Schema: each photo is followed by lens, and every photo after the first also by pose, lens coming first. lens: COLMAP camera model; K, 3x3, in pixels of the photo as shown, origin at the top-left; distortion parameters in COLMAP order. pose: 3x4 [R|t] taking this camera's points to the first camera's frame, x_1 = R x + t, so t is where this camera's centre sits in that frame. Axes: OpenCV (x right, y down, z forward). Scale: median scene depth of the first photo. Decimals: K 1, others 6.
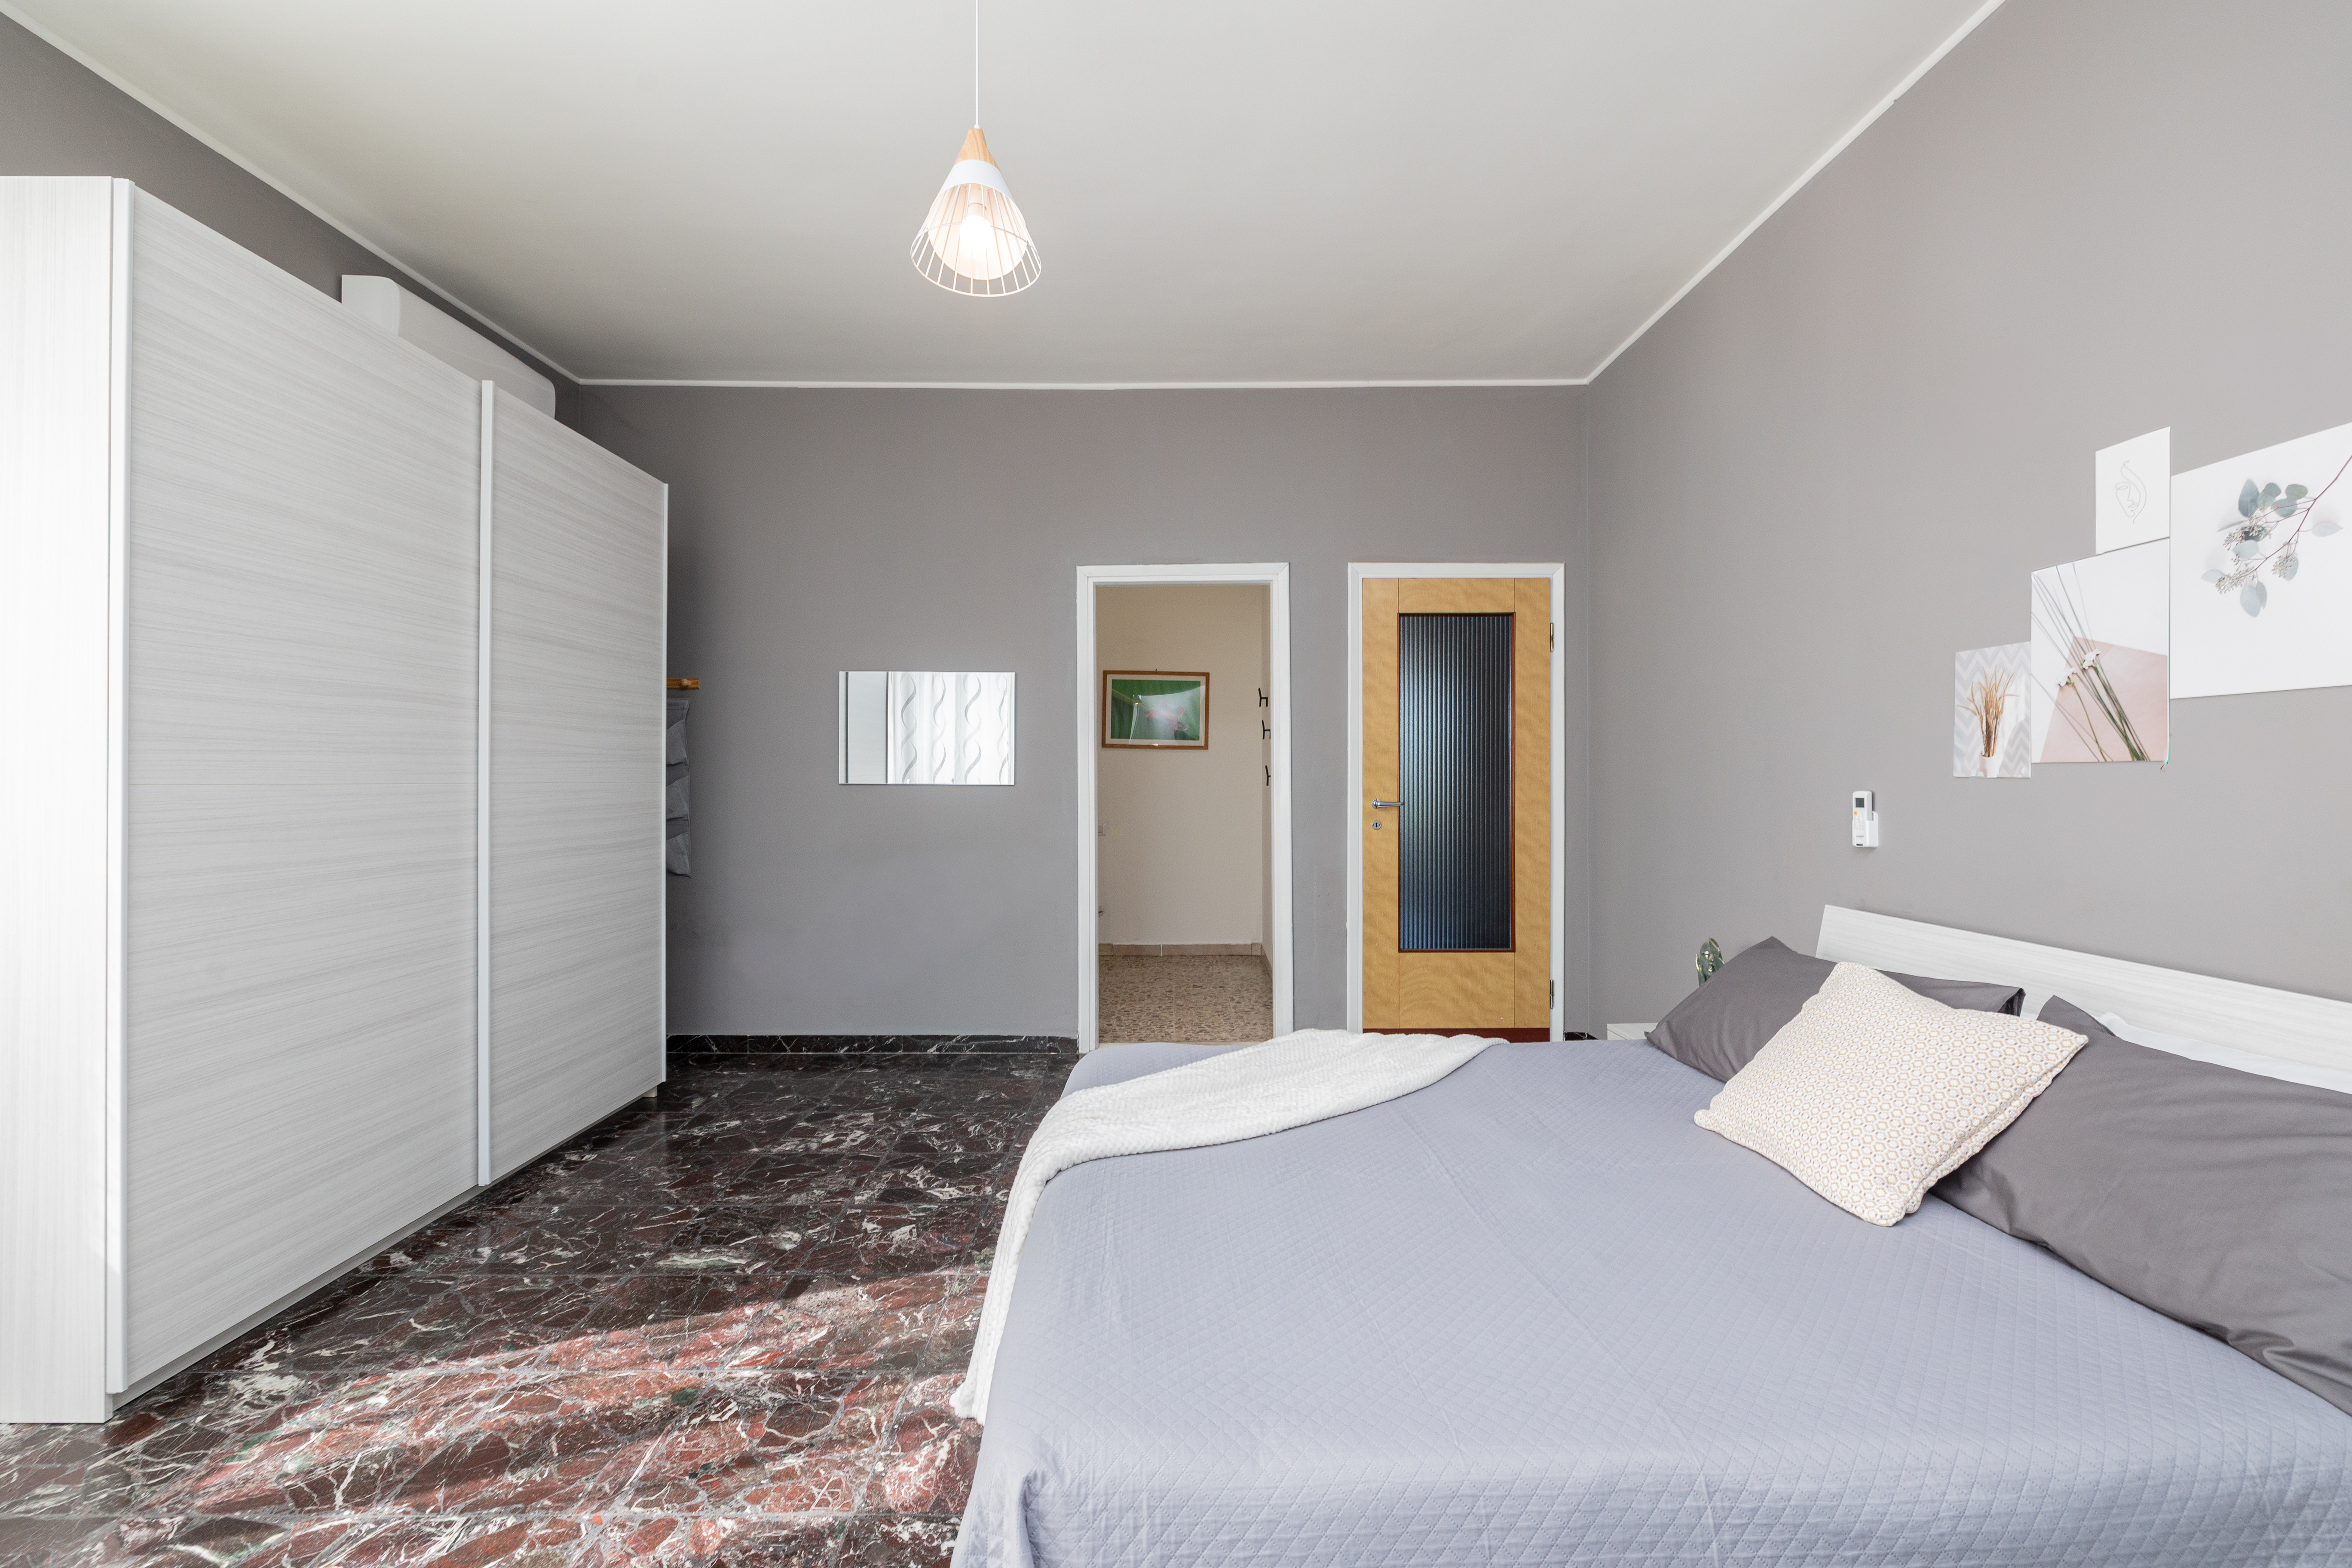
lens RADIAL K [[991.0, 0, 1148.0], [0, 991.0, 776.2], [0, 0, 1]] dist [-0.000123, 0.000291]
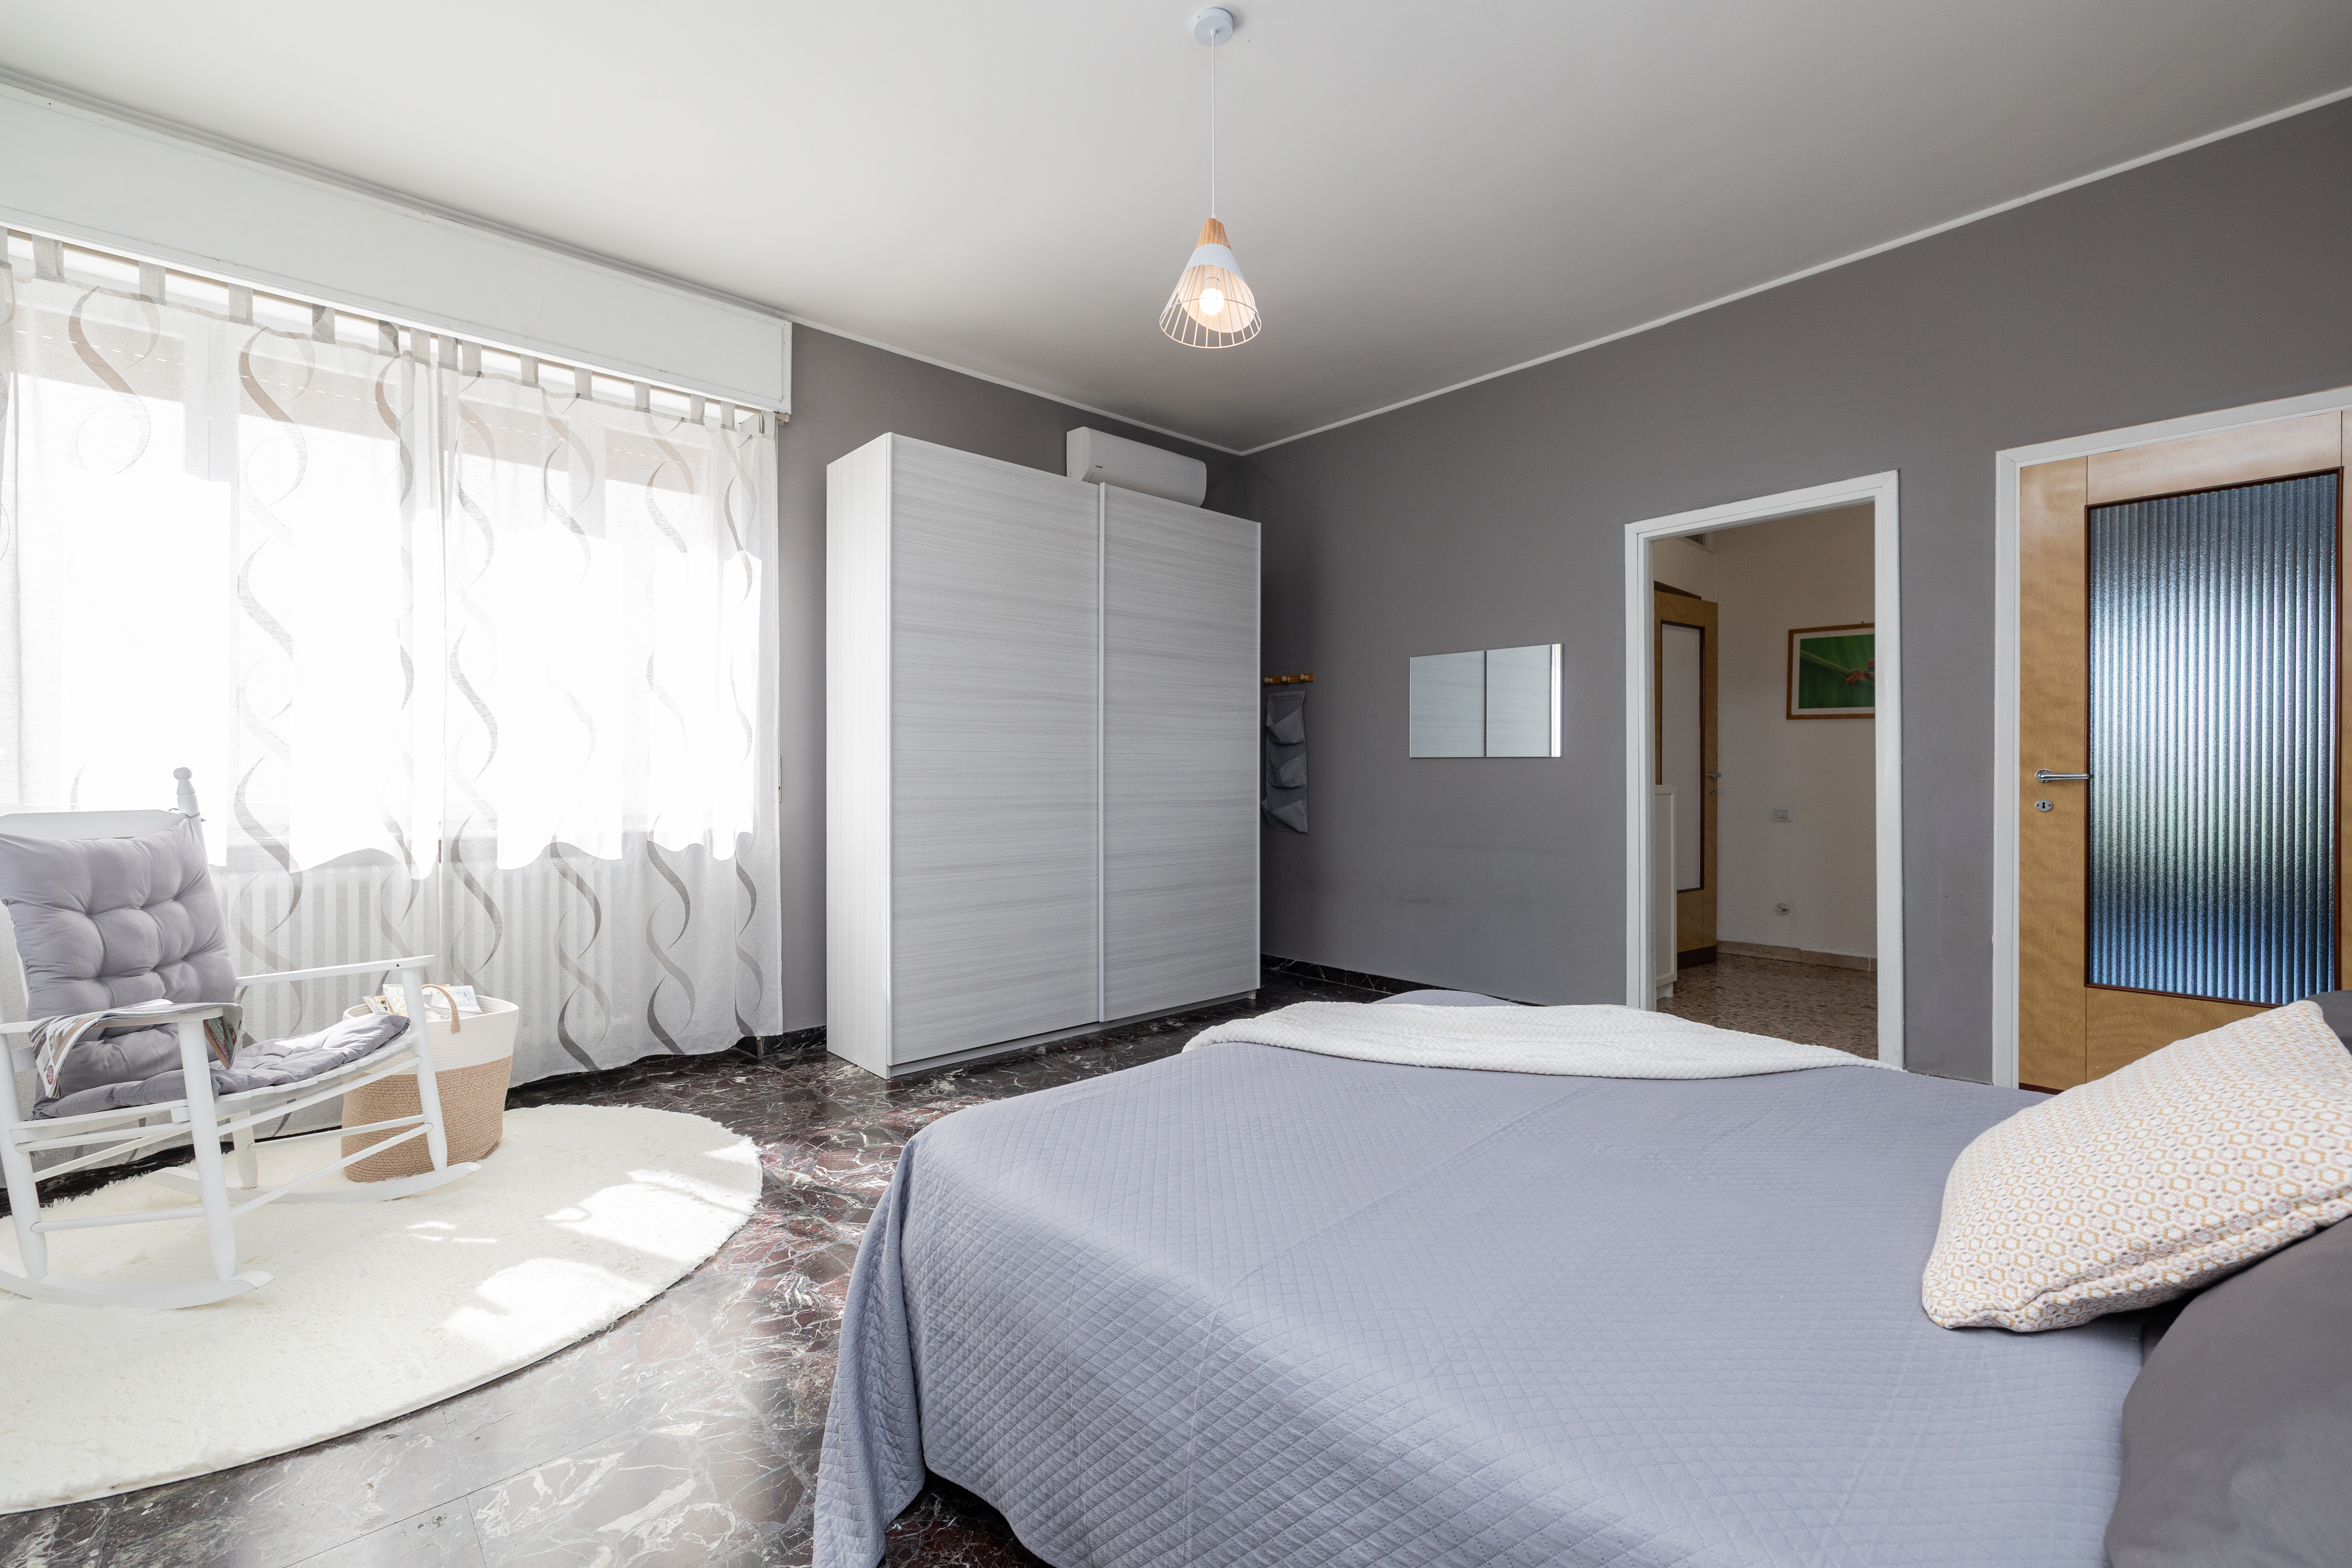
lens RADIAL K [[971.5, 0, 1174.0], [0, 971.5, 777.6], [0, 0, 1]] dist [0.001741, 0.000177]
pose [[0.683844, 0.003134, -0.729622, 0.475365], [0.001885, 0.999980, 0.006062, 0.035313], [0.729626, -0.005521, 0.683824, 0.078585]]
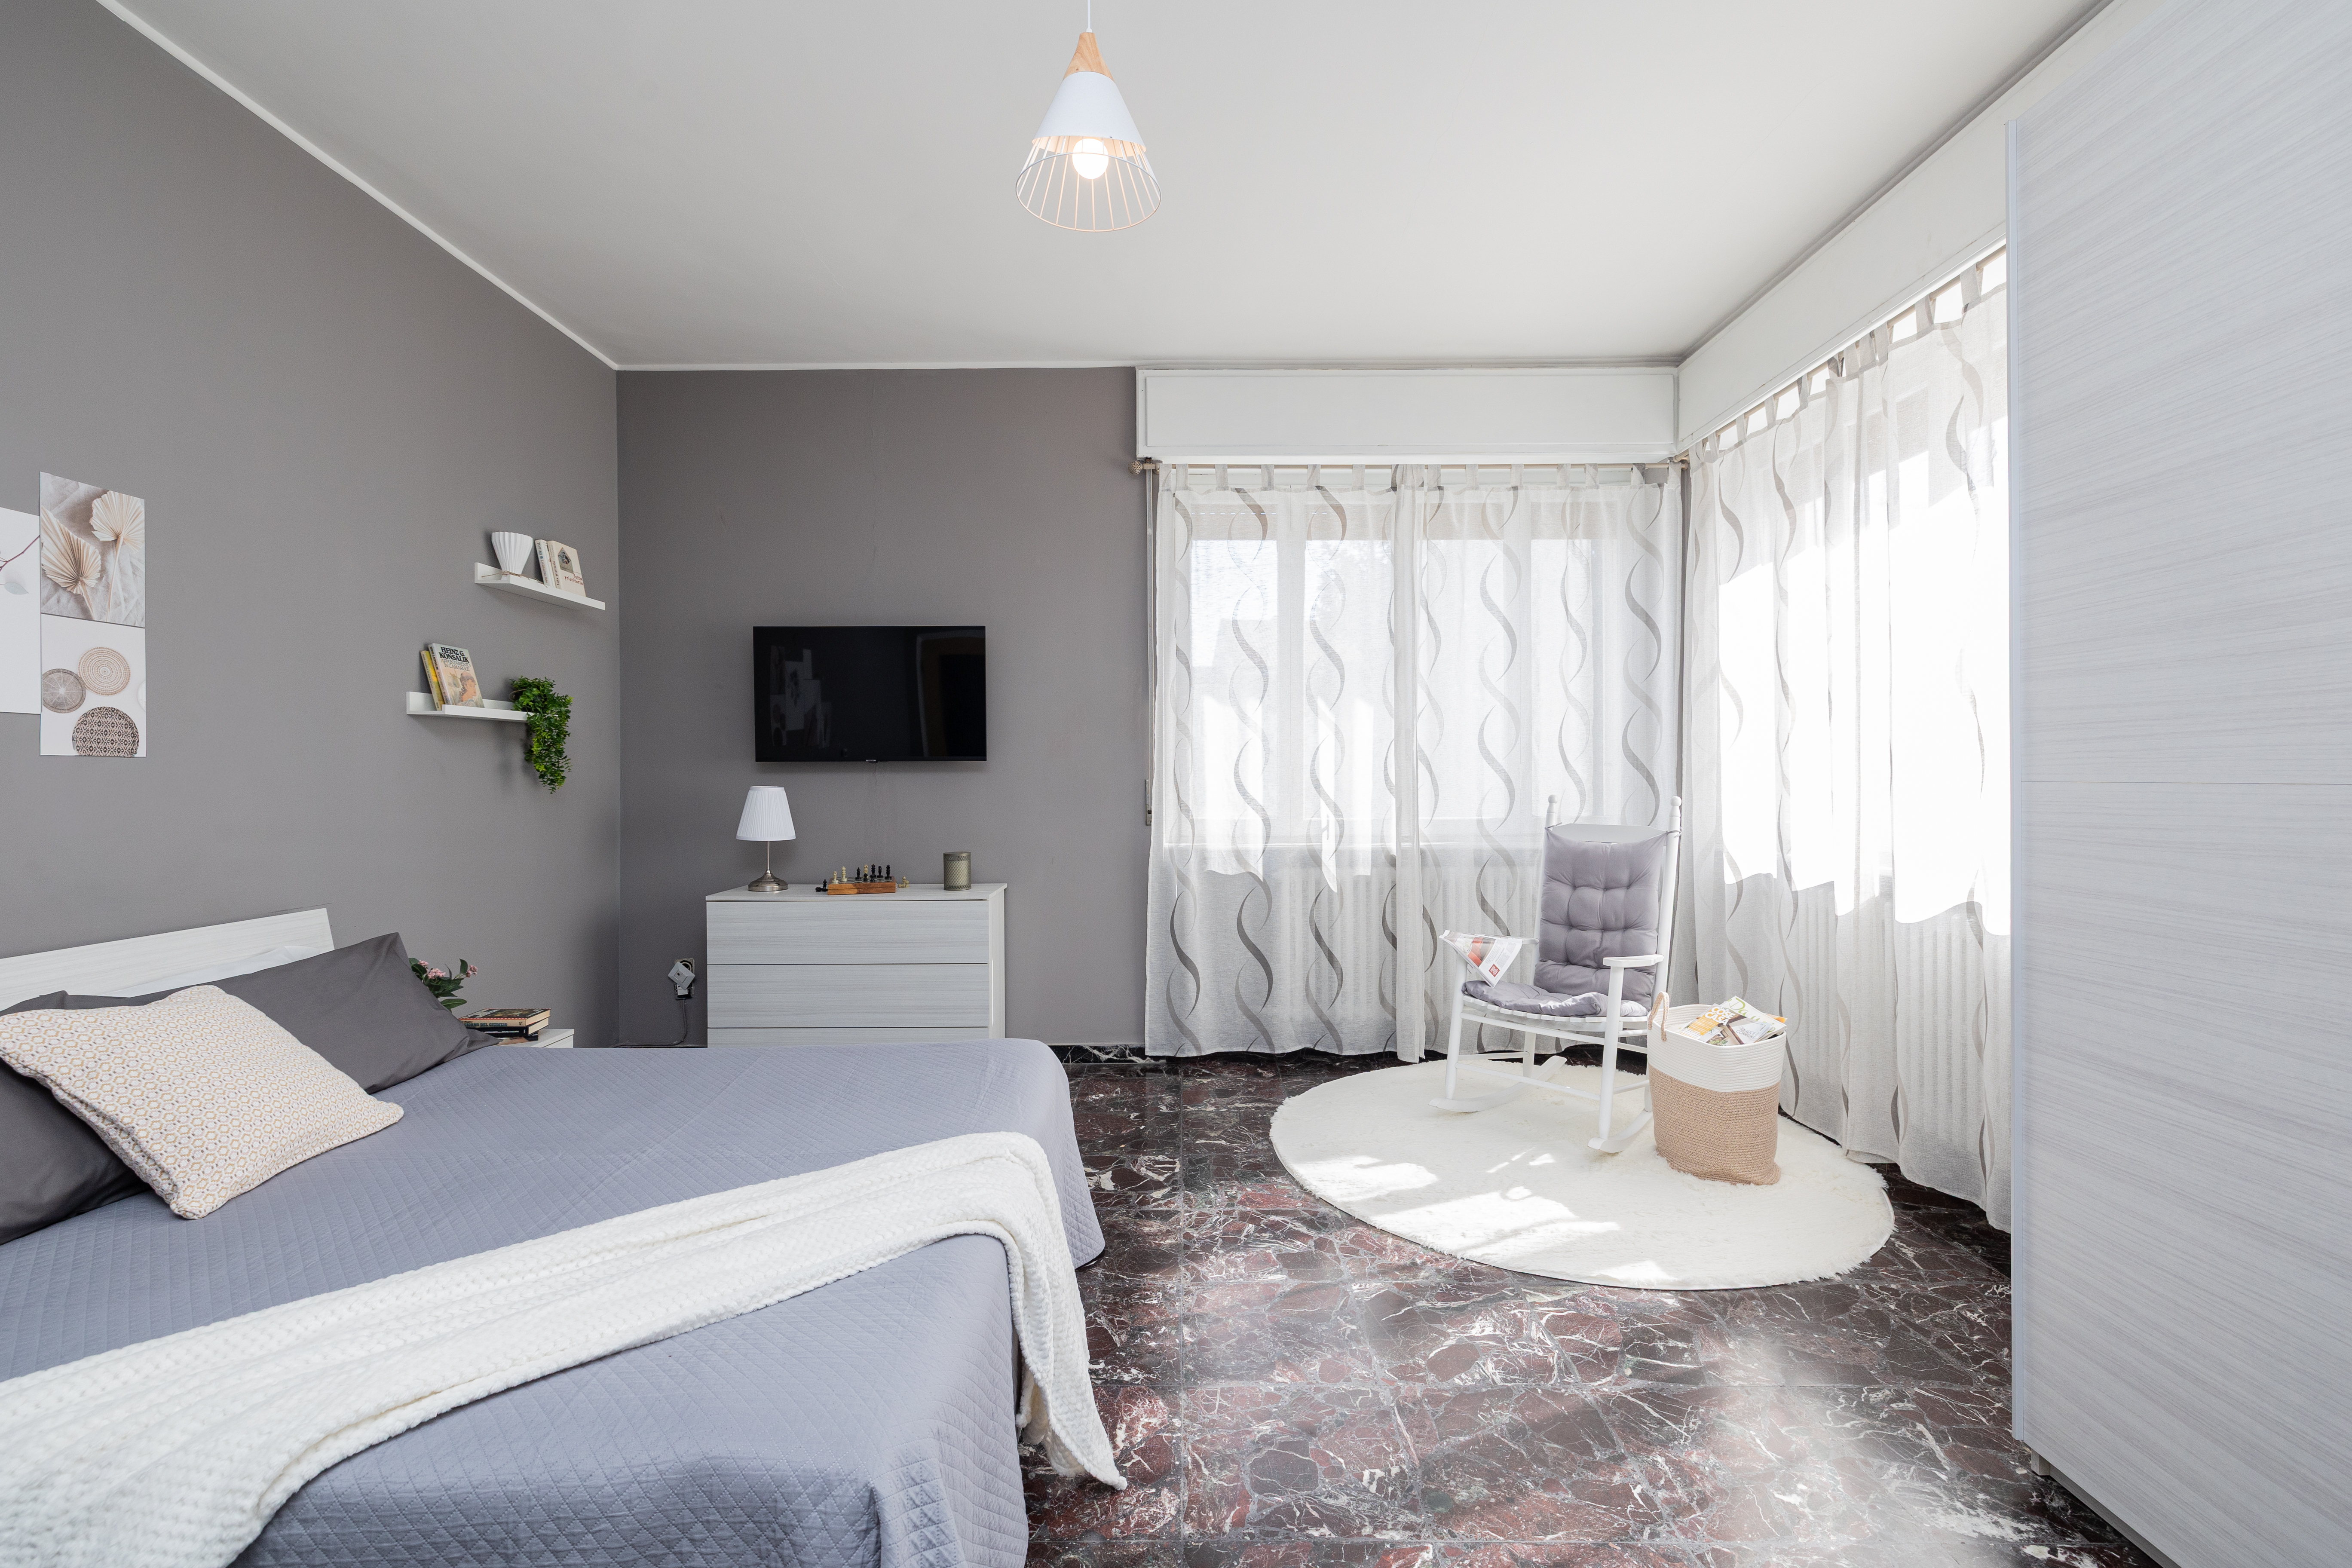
lens RADIAL K [[977.1, 0, 1150.1], [0, 977.1, 773.1], [0, 0, 1]] dist [0.000991, 0.000144]
pose [[-0.999967, 0.005853, 0.005690, -0.157231], [0.005844, 0.999982, -0.001454, -0.003264], [-0.005699, -0.001421, -0.999983, 1.285858]]
